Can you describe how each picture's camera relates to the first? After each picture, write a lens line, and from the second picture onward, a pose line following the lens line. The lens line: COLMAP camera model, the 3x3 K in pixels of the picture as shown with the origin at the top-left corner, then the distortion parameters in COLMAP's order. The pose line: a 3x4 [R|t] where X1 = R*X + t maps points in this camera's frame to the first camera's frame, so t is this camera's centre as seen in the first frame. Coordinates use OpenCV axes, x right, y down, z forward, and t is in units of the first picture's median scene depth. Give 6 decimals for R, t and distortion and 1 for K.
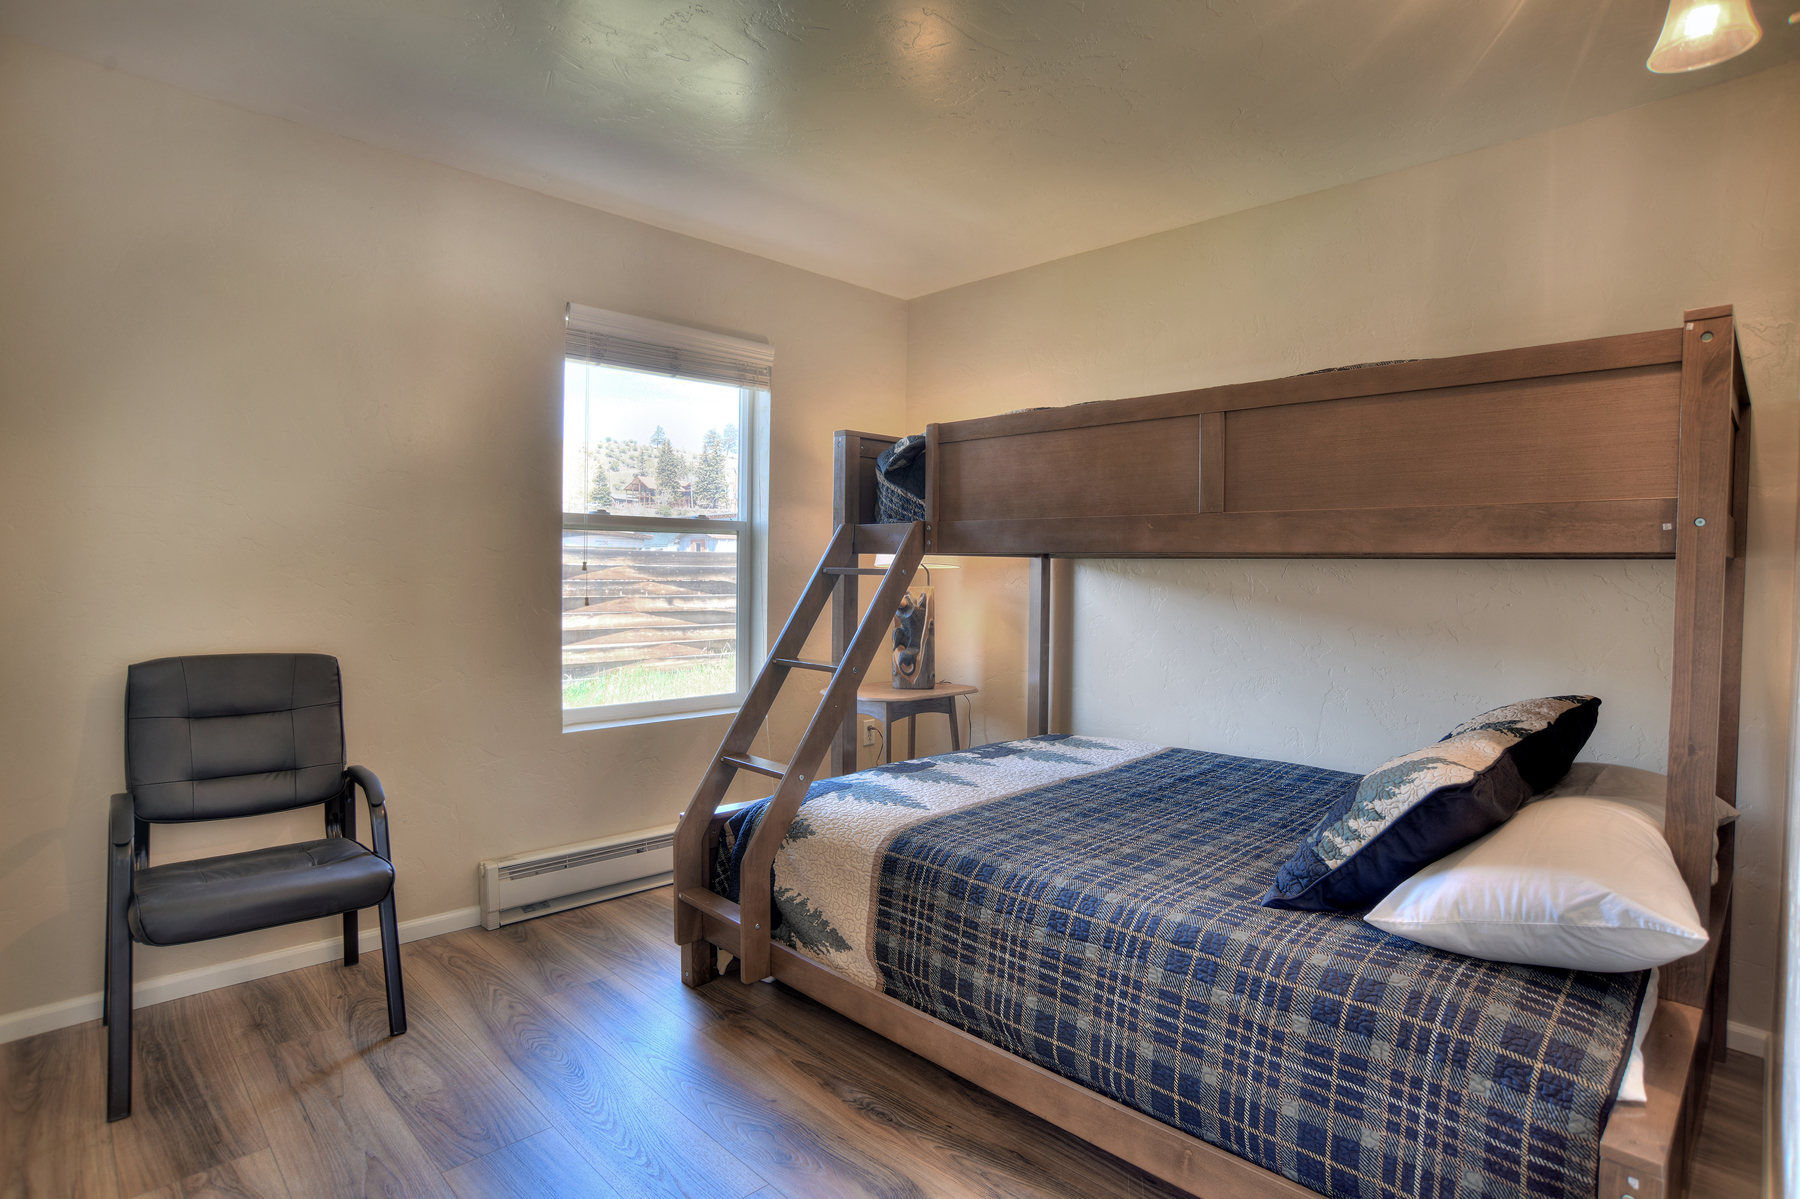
lens RADIAL K [[937.5, 0, 902.0], [0, 937.5, 598.8], [0, 0, 1]] dist [-0.021682, 0.000726]
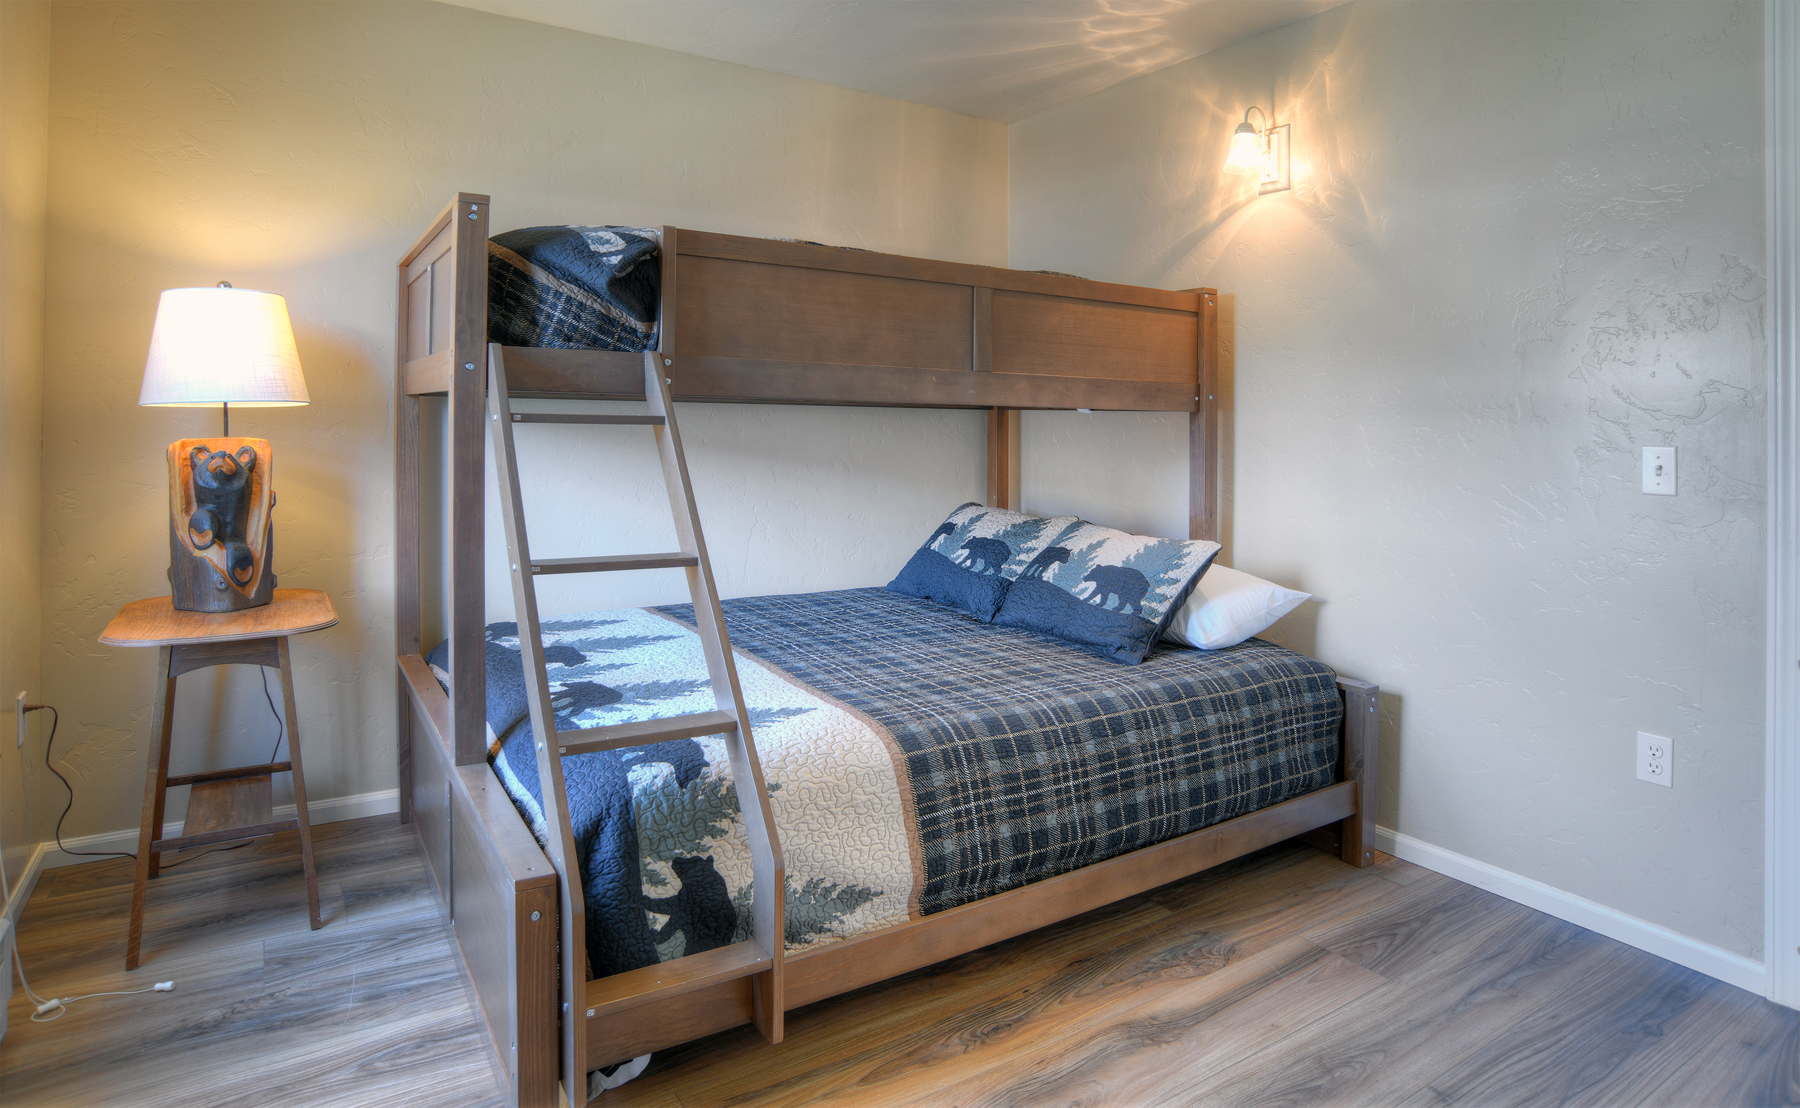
lens RADIAL K [[1001.0, 0, 912.9], [0, 1001.0, 423.6], [0, 0, 1]] dist [-0.004482, -0.000167]
pose [[0.208895, -0.010587, 0.977881, -0.991552], [0.016405, 0.999839, 0.007321, -0.039674], [-0.977801, 0.014512, 0.209035, 0.882307]]
